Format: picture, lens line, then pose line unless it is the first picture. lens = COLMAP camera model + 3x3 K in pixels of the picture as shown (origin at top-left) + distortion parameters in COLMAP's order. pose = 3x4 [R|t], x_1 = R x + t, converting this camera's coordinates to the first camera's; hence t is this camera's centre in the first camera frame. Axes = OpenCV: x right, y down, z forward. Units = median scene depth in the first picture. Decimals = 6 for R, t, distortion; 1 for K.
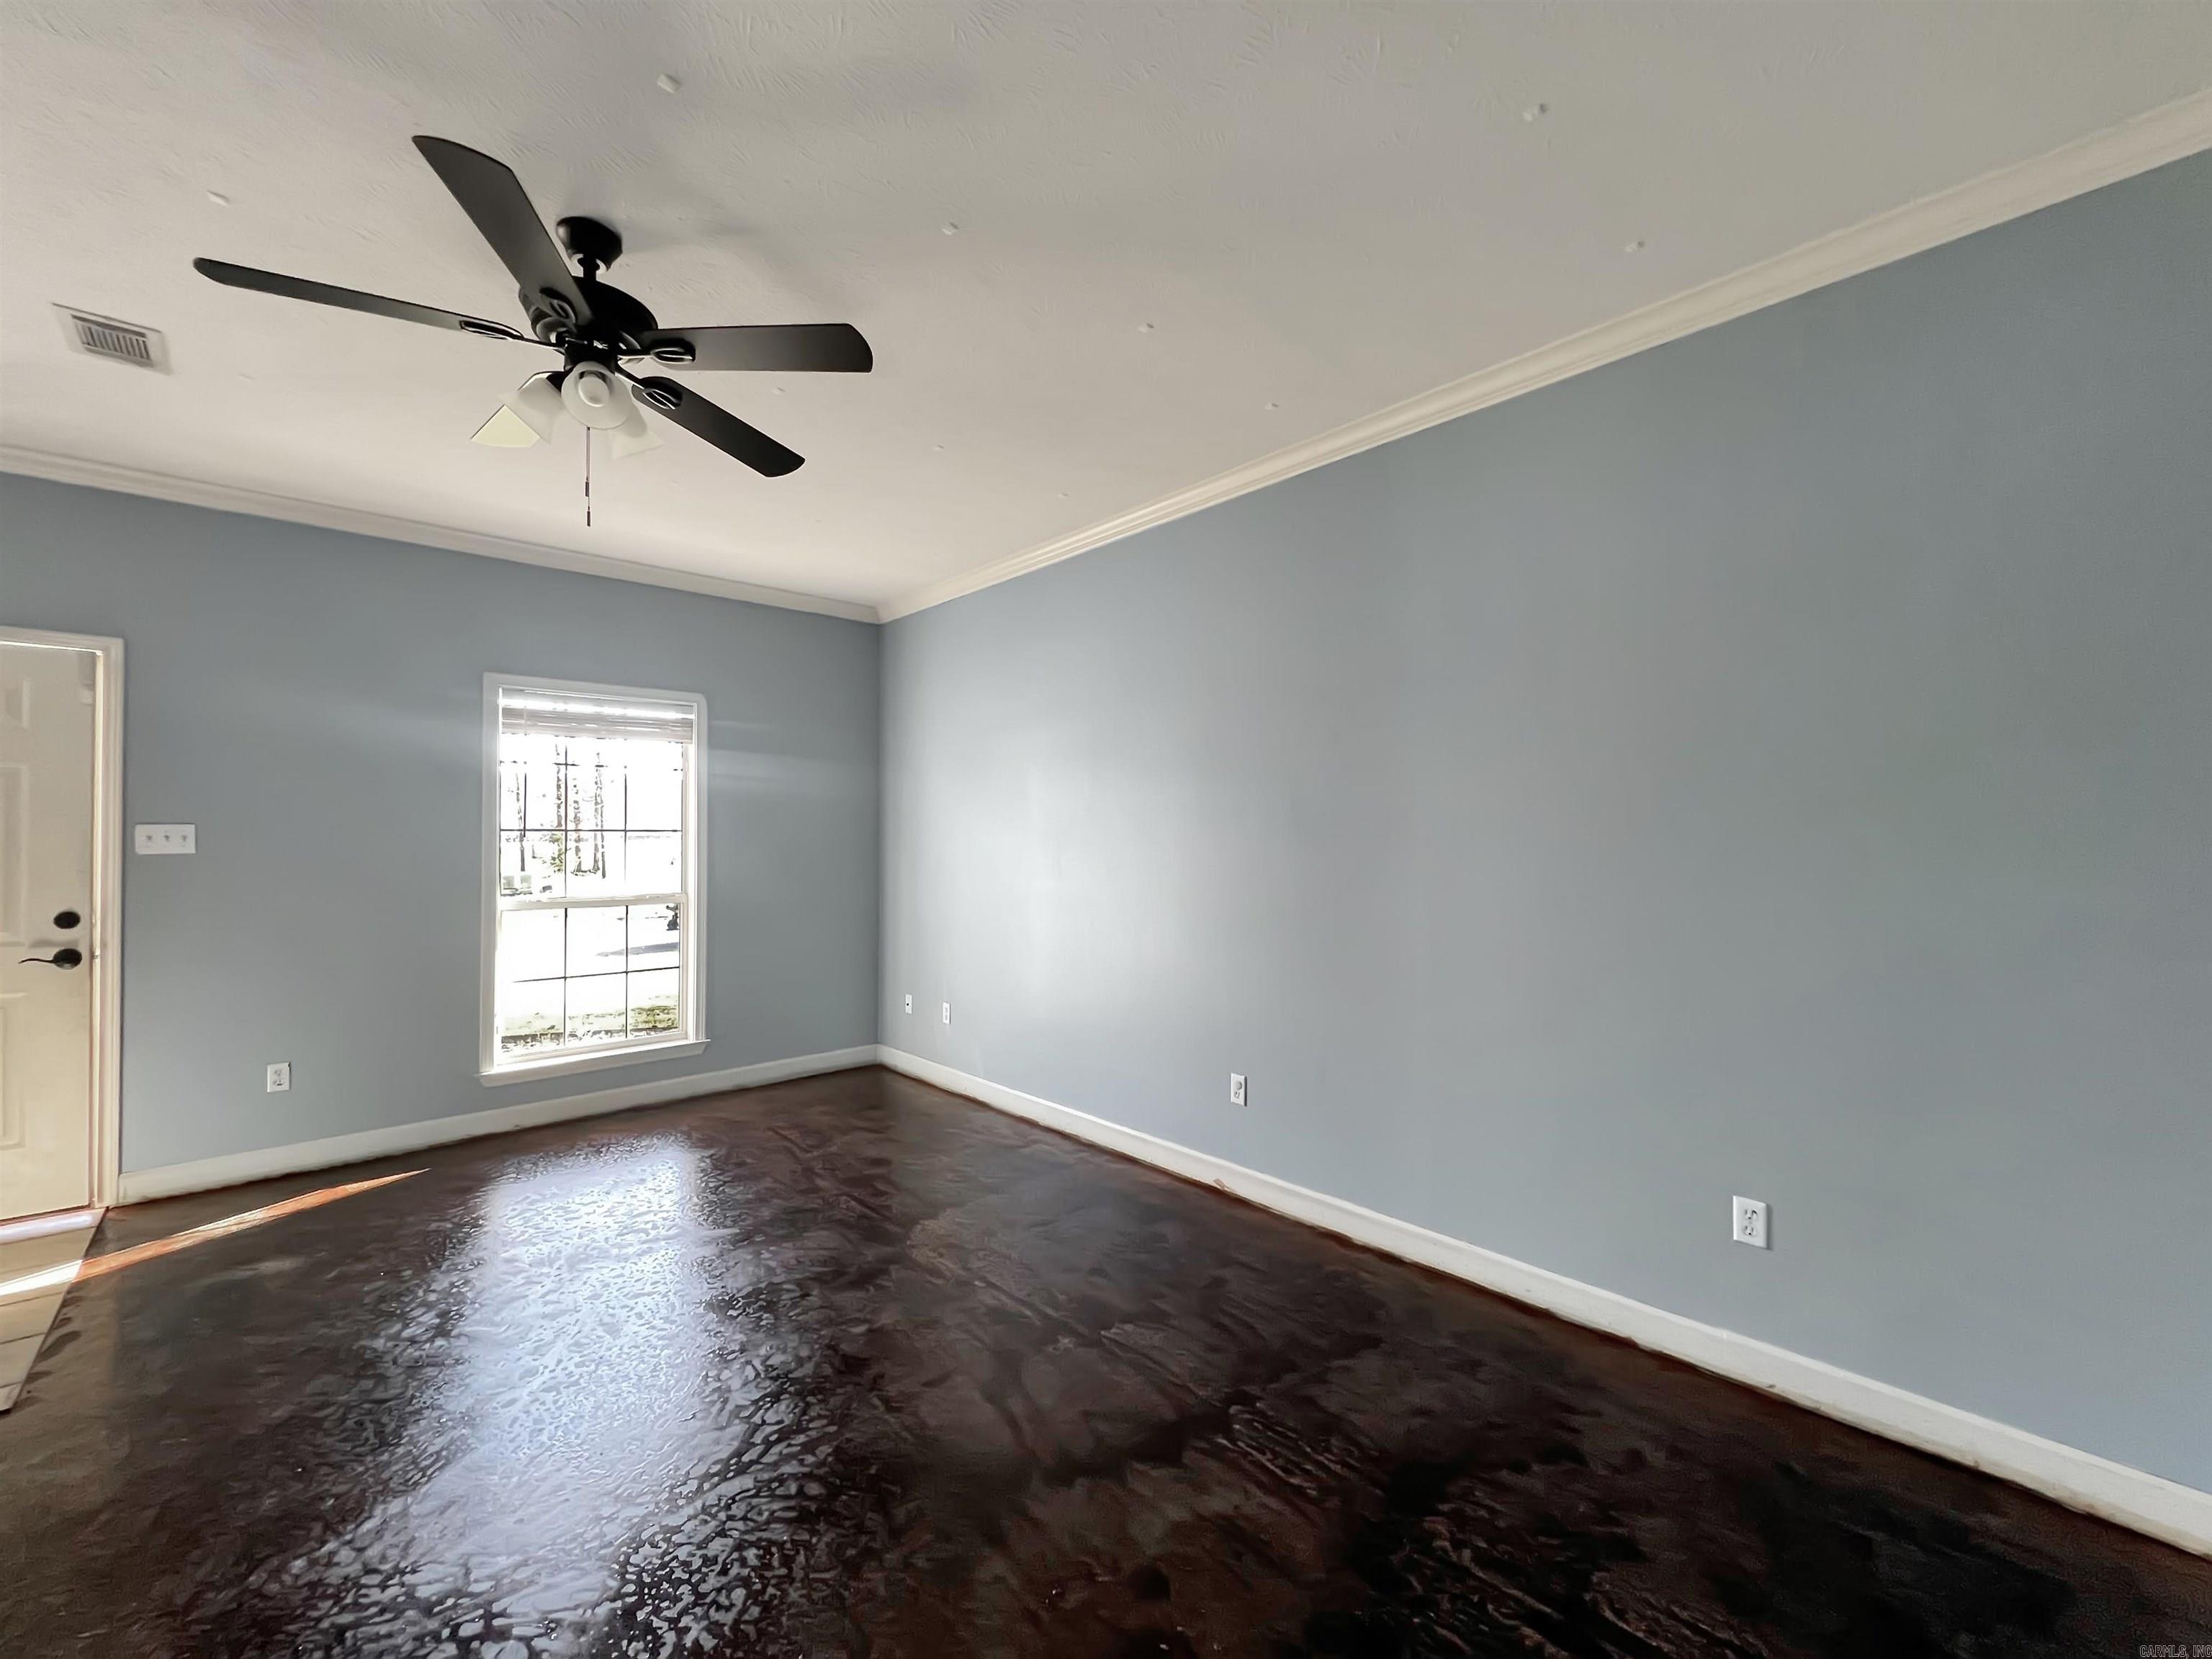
lens RADIAL K [[923.7, 0, 1106.0], [0, 923.7, 829.5], [0, 0, 1]] dist [0.000161, 0.000146]
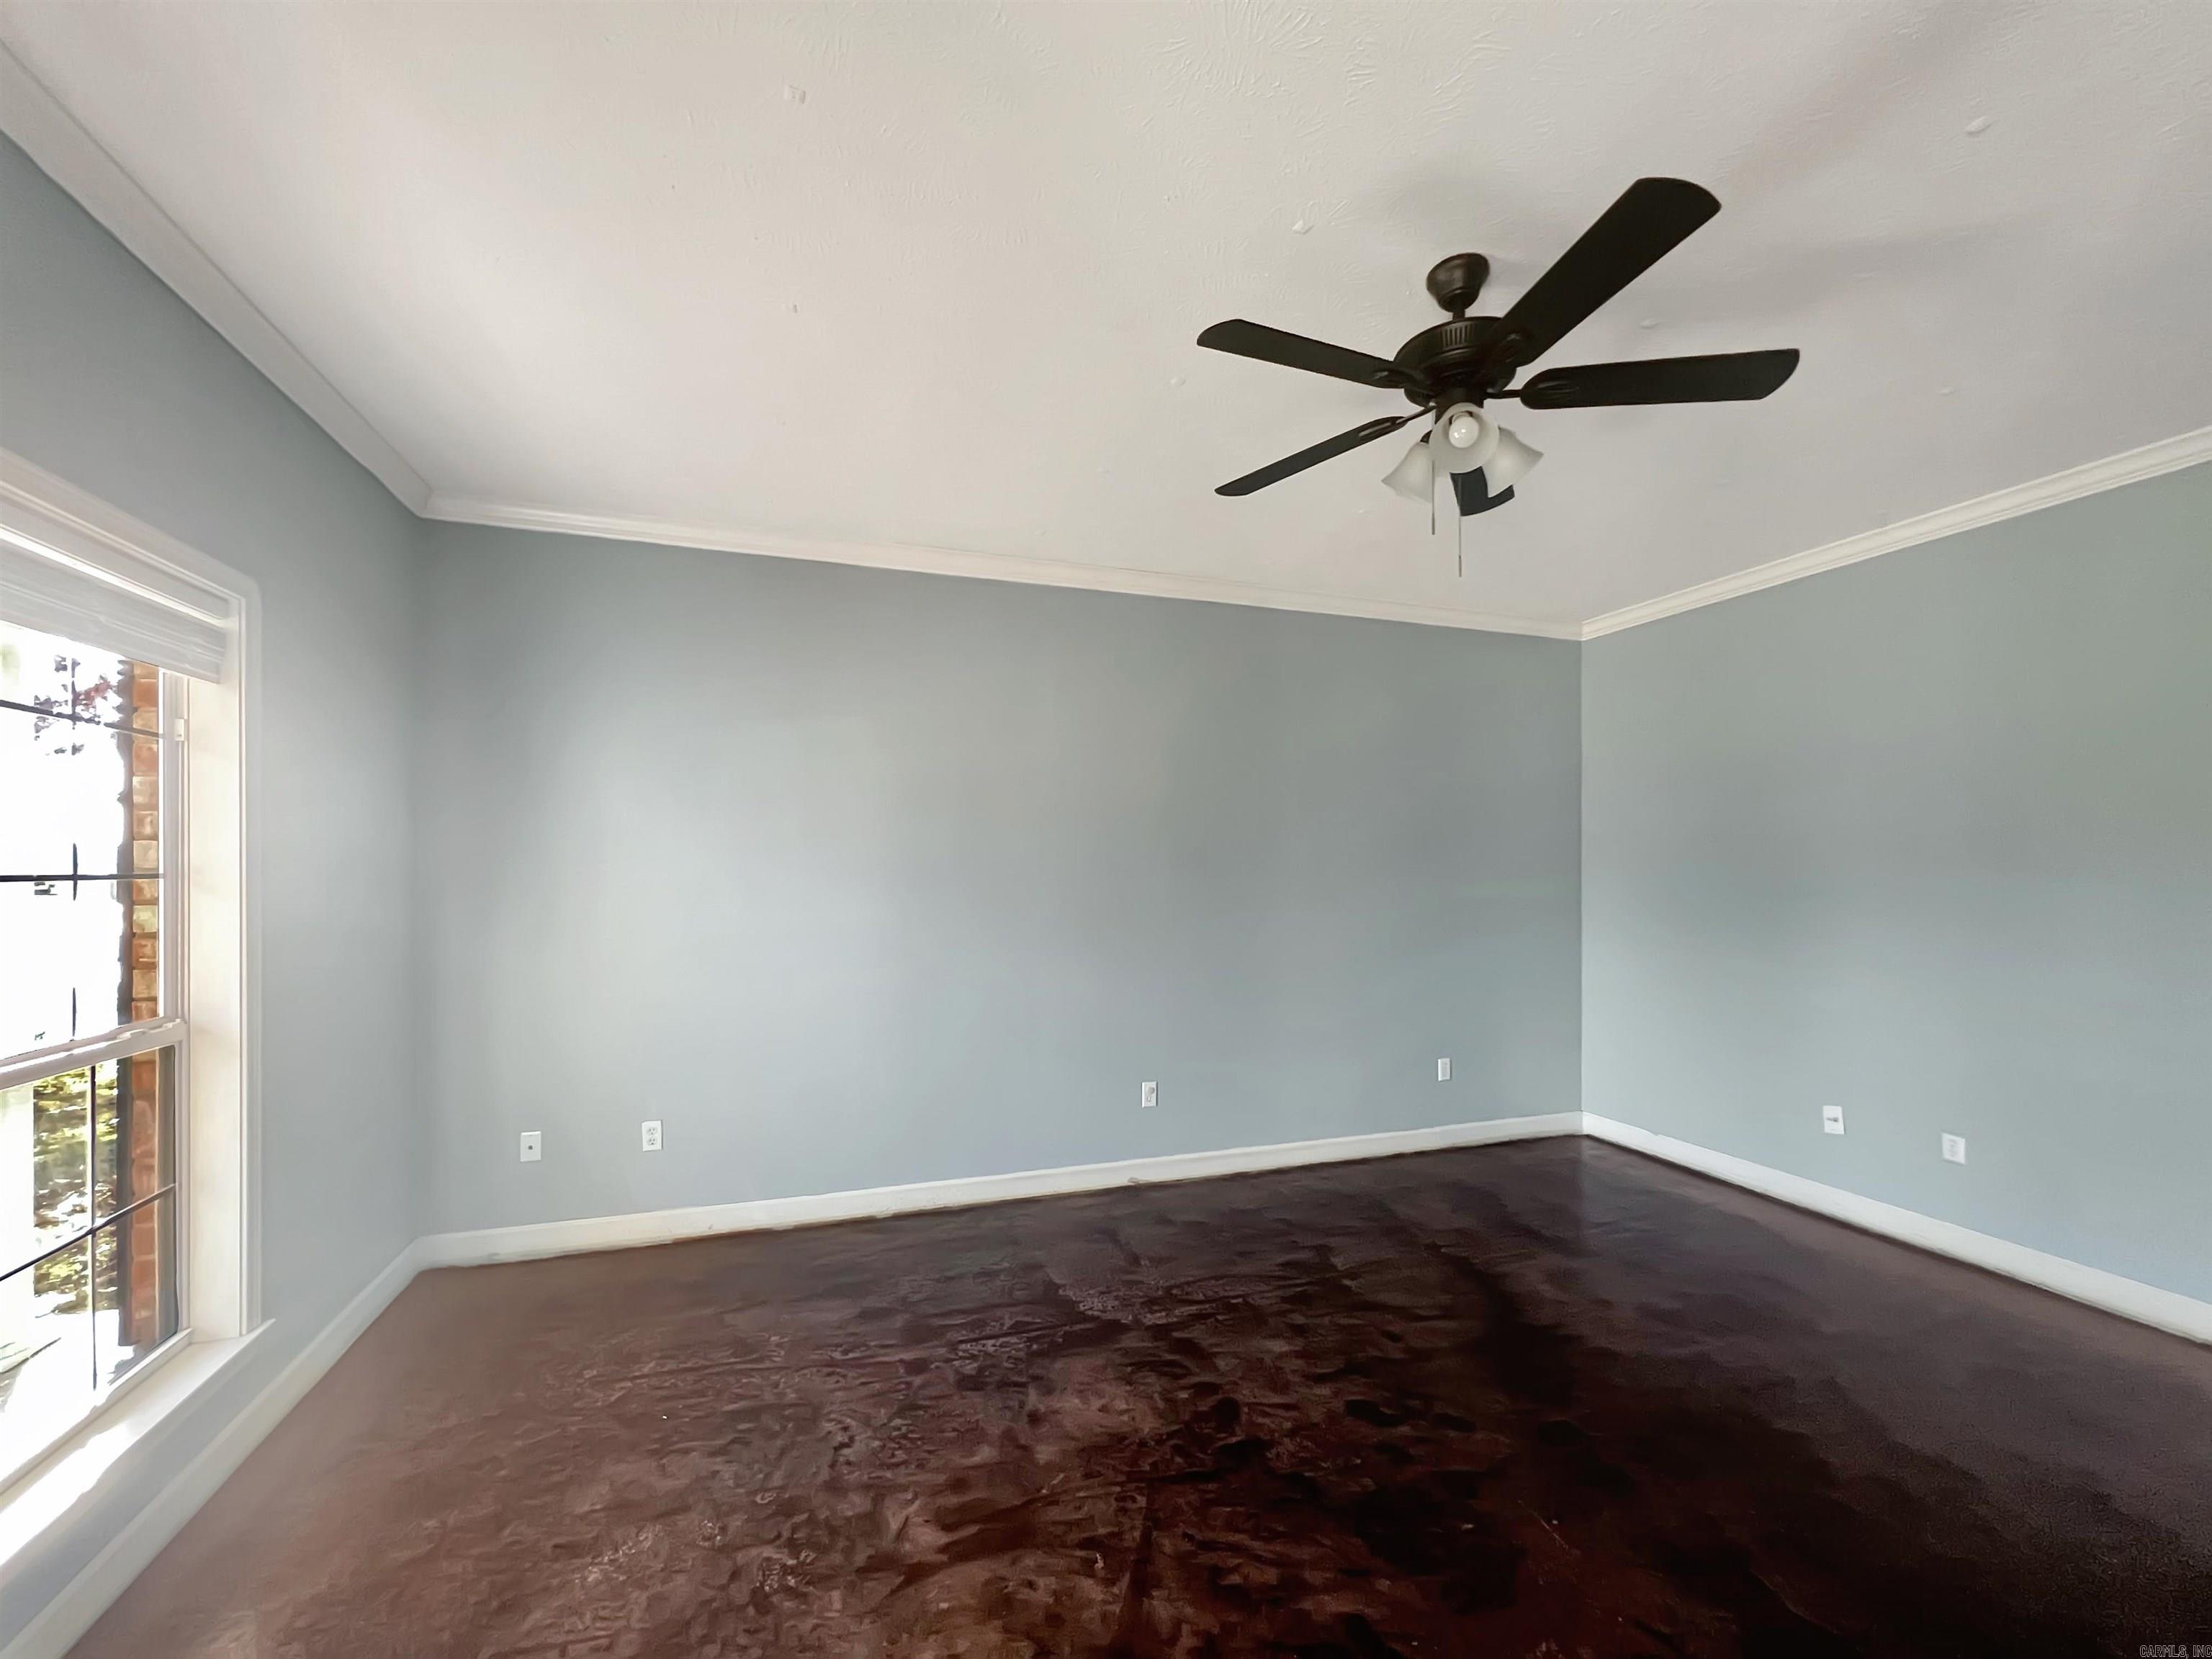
lens RADIAL K [[903.8, 0, 1109.1], [0, 903.8, 876.5], [0, 0, 1]] dist [-0.000420, 0.000258]
pose [[0.391348, -0.003491, 0.920236, -0.954661], [-0.011117, 0.999902, 0.008522, -0.009939], [-0.920175, -0.013566, 0.391271, 0.597328]]
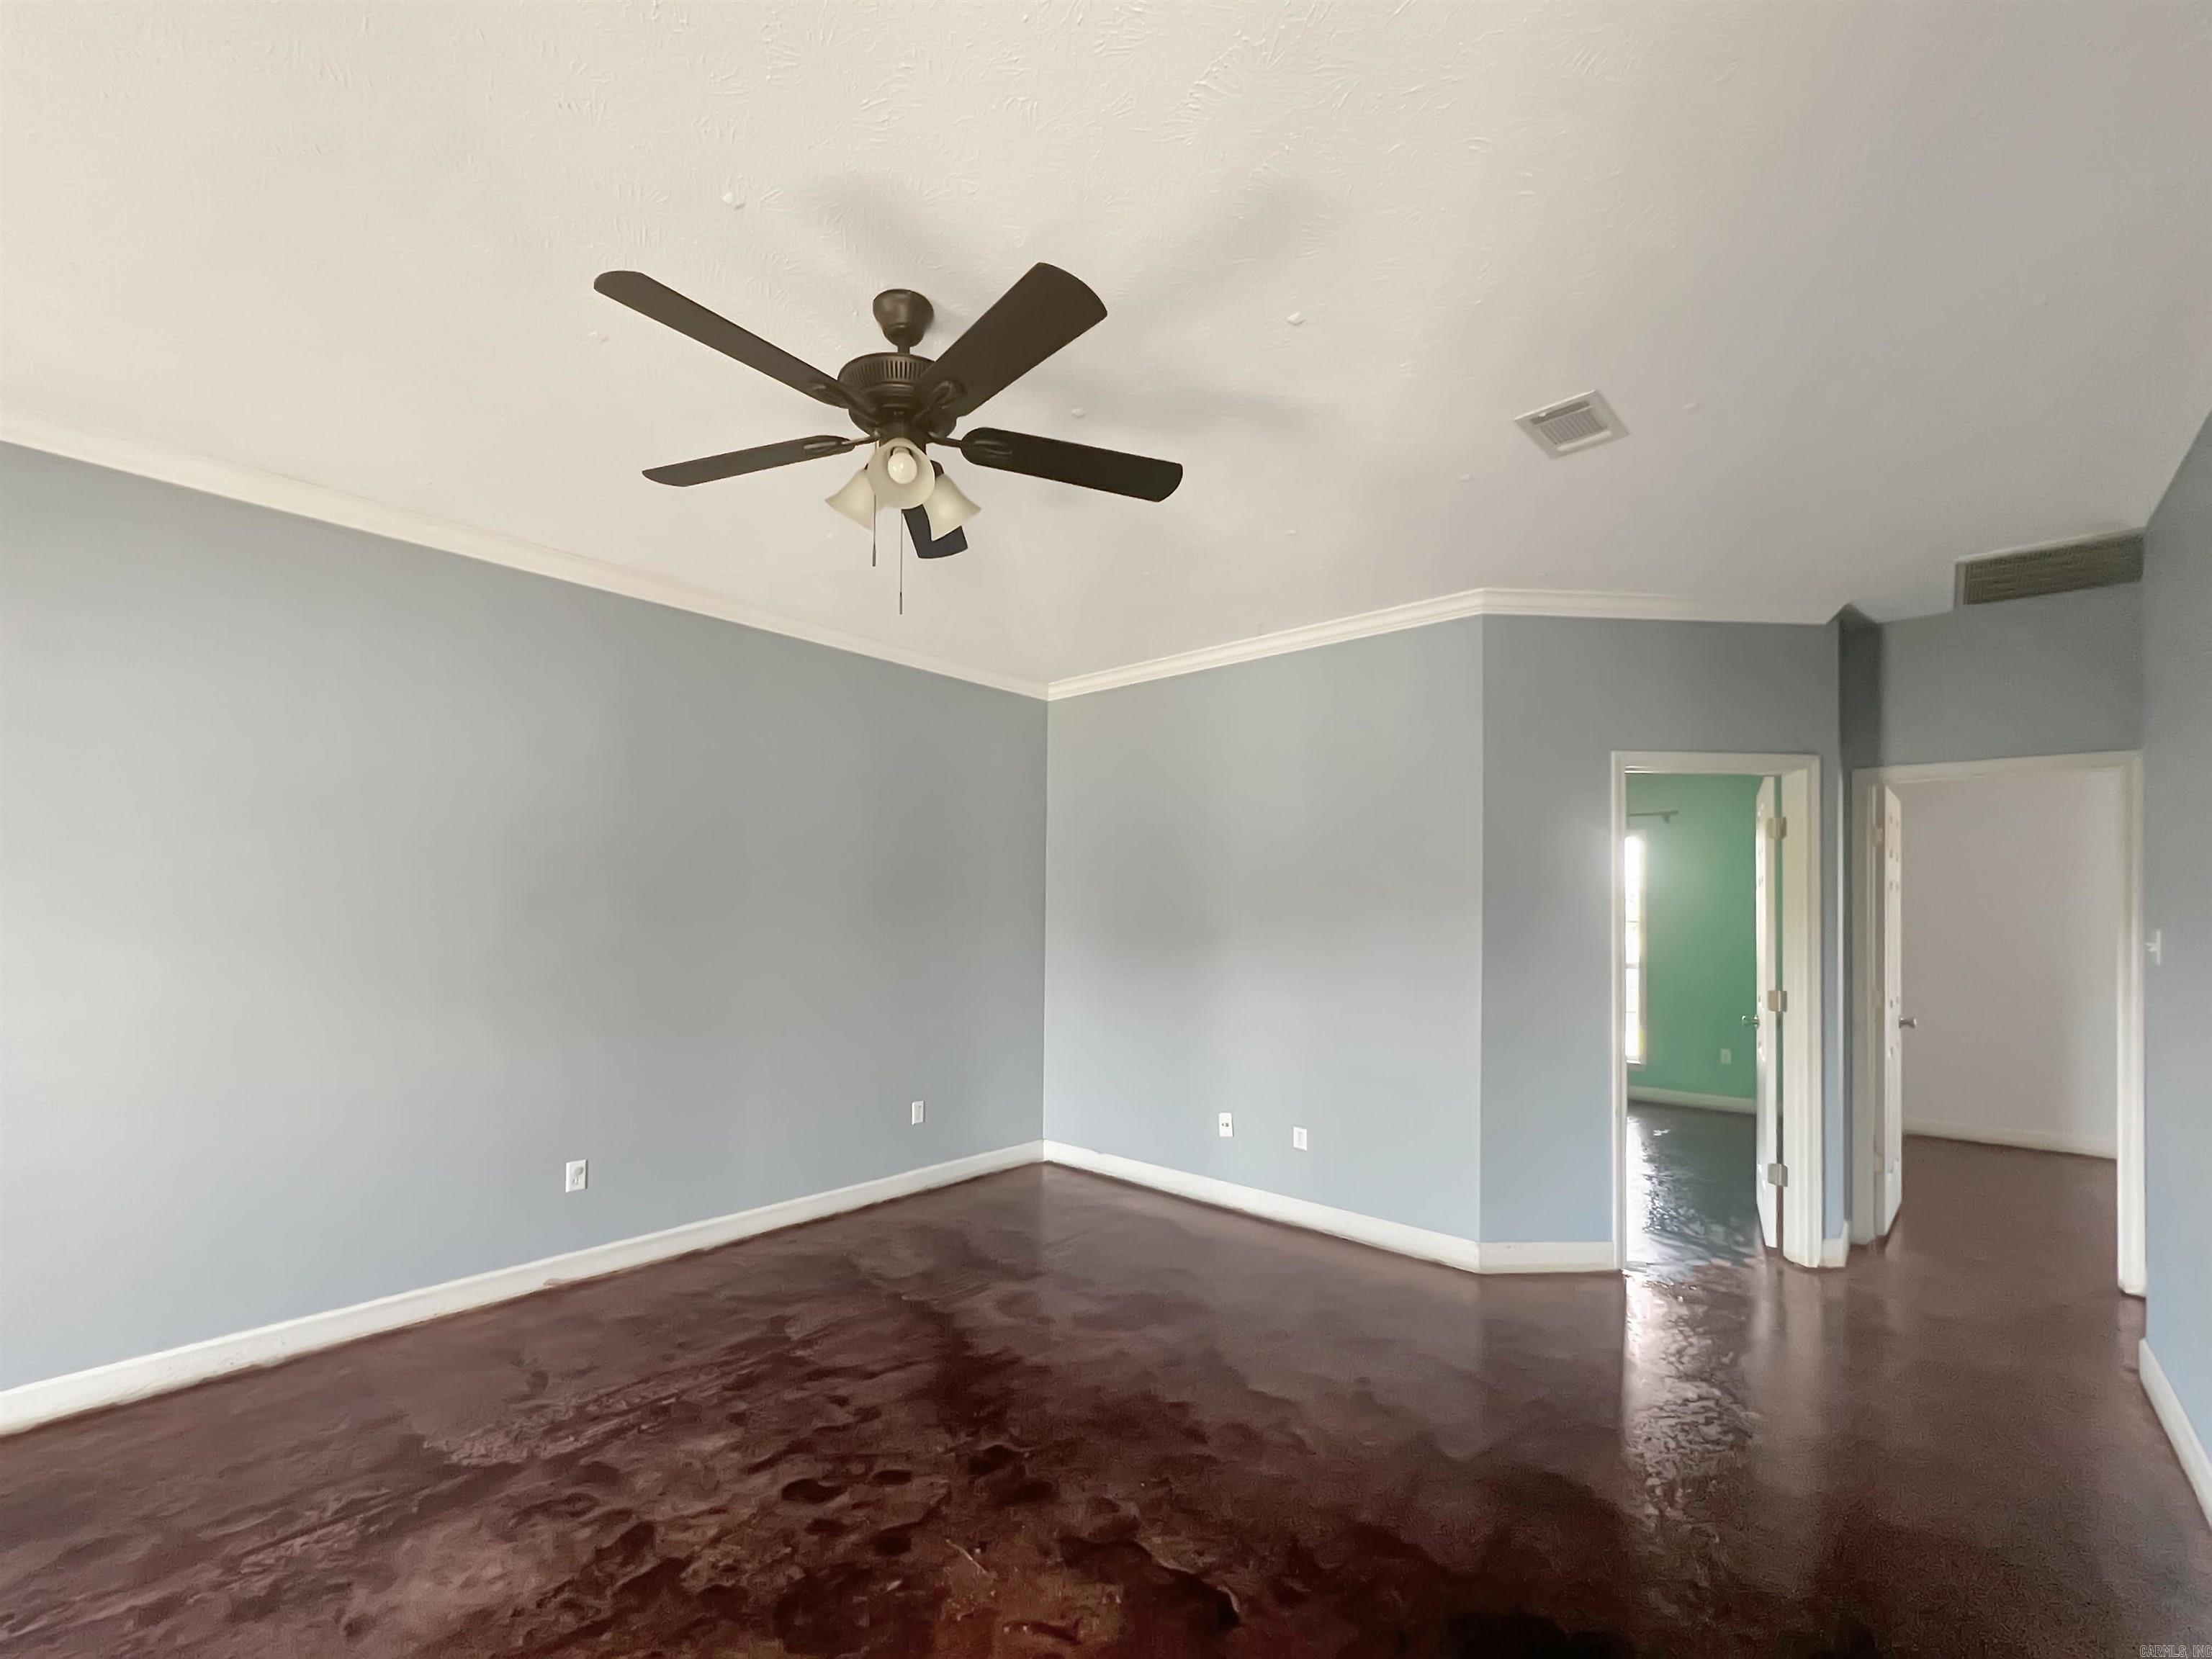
lens RADIAL K [[928.1, 0, 1101.4], [0, 928.1, 912.1], [0, 0, 1]] dist [0.000808, 0.000782]
pose [[-0.103947, 0.005564, 0.994567, -0.925349], [-0.019933, 0.999772, -0.007676, -0.009307], [-0.994383, -0.020622, -0.103812, 0.545130]]
